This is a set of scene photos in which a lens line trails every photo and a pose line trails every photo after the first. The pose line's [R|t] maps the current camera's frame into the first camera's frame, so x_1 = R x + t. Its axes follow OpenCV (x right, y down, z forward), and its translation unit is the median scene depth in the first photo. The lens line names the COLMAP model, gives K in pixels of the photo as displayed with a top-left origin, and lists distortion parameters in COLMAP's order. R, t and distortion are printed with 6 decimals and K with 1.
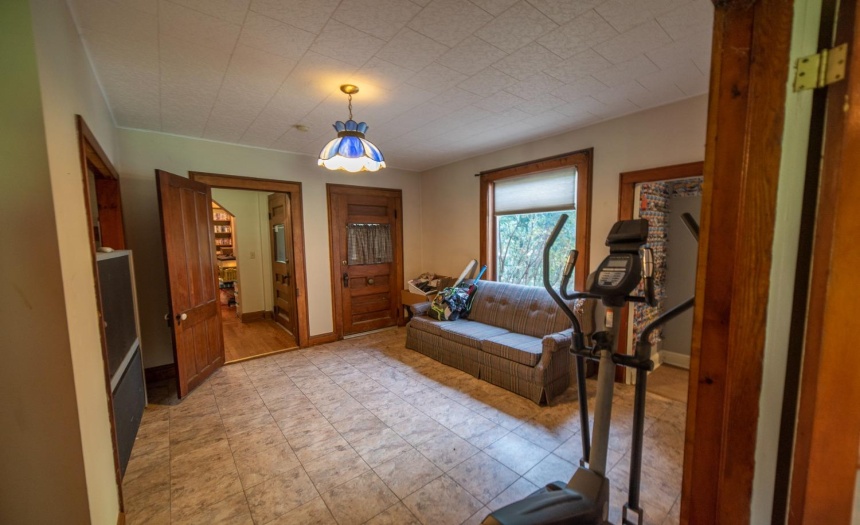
lens RADIAL K [[326.9, 0, 430.5], [0, 326.9, 268.4], [0, 0, 1]] dist [0.000218, 0.000866]
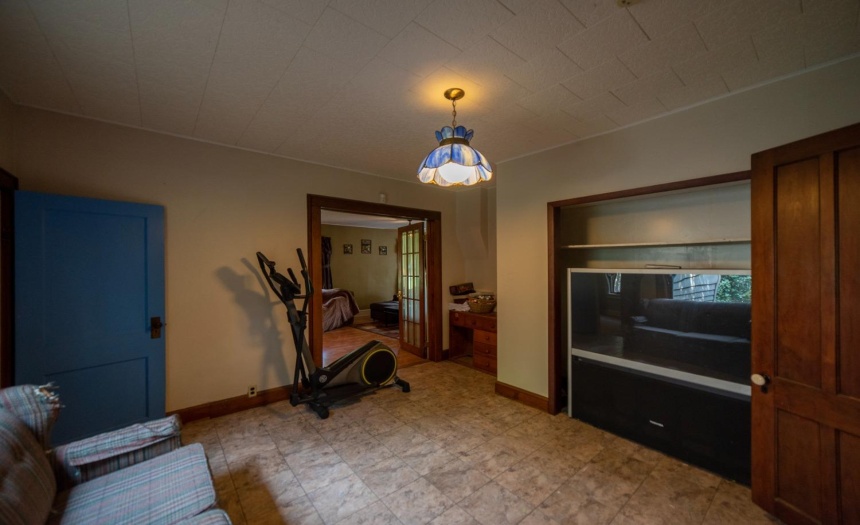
lens RADIAL K [[326.9, 0, 433.3], [0, 326.9, 264.7], [0, 0, 1]] dist [0.000218, 0.000866]
pose [[-0.999593, 0.018542, -0.021690, -0.154240], [0.016438, 0.995489, 0.093446, -0.164820], [0.023325, 0.093052, -0.995388, 1.899929]]
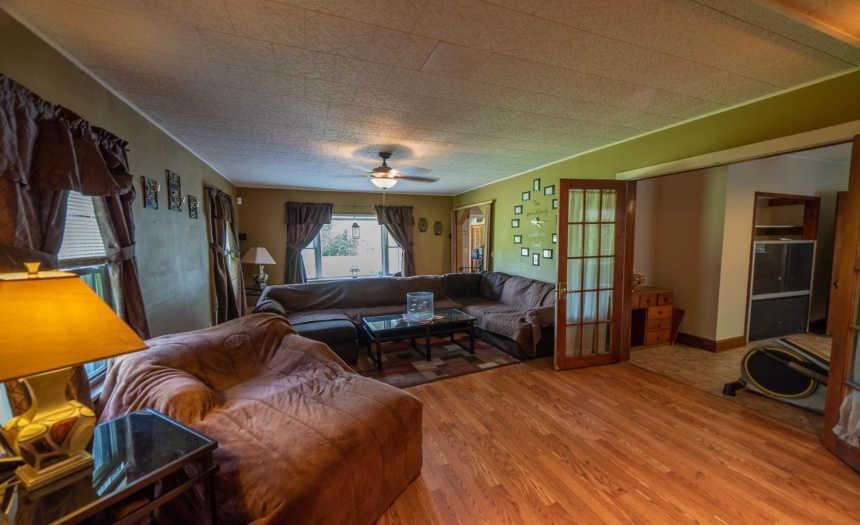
lens RADIAL K [[326.9, 0, 440.9], [0, 326.9, 263.1], [0, 0, 1]] dist [0.000218, 0.000866]
pose [[-0.292928, 0.091019, -0.951793, 1.516423], [-0.079660, 0.989675, 0.119158, 0.016409], [0.952810, 0.110725, -0.282653, -0.441250]]
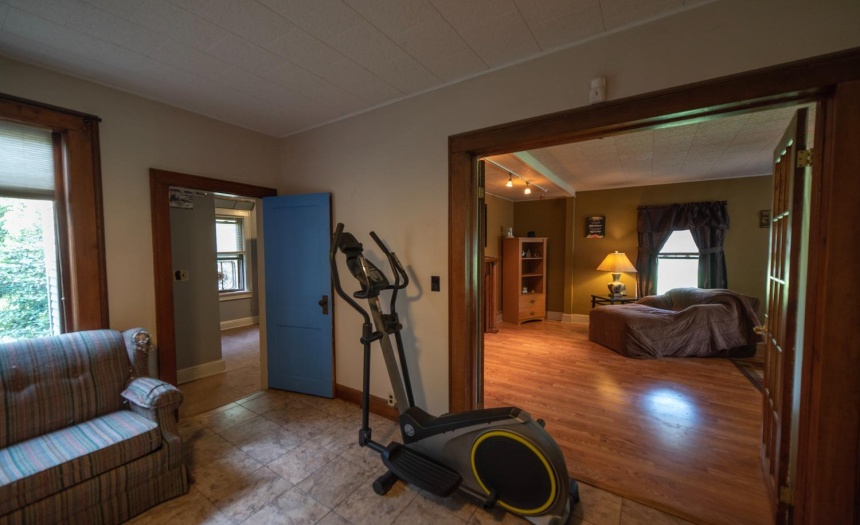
lens RADIAL K [[326.9, 0, 437.0], [0, 326.9, 265.7], [0, 0, 1]] dist [0.000218, 0.000866]
pose [[-0.312986, -0.034130, 0.949144, -0.520459], [0.093957, 0.993339, 0.066703, -0.050488], [-0.945099, 0.110056, -0.307695, 0.760493]]
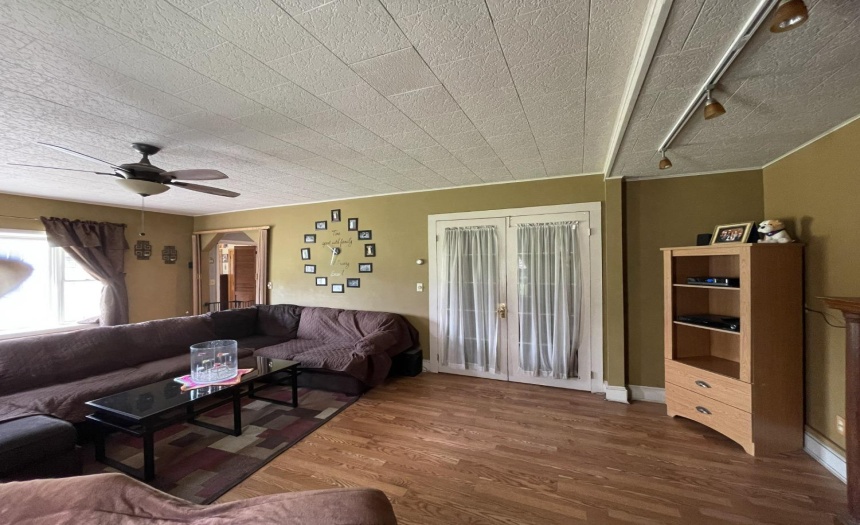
lens RADIAL K [[305.1, 0, 435.5], [0, 305.1, 262.7], [0, 0, 1]] dist [0.001435, 0.000125]
pose [[0.451024, 0.005895, -0.892492, 1.318051], [-0.086404, 0.995570, -0.037089, 0.055576], [0.888319, 0.093843, 0.449536, -0.916010]]
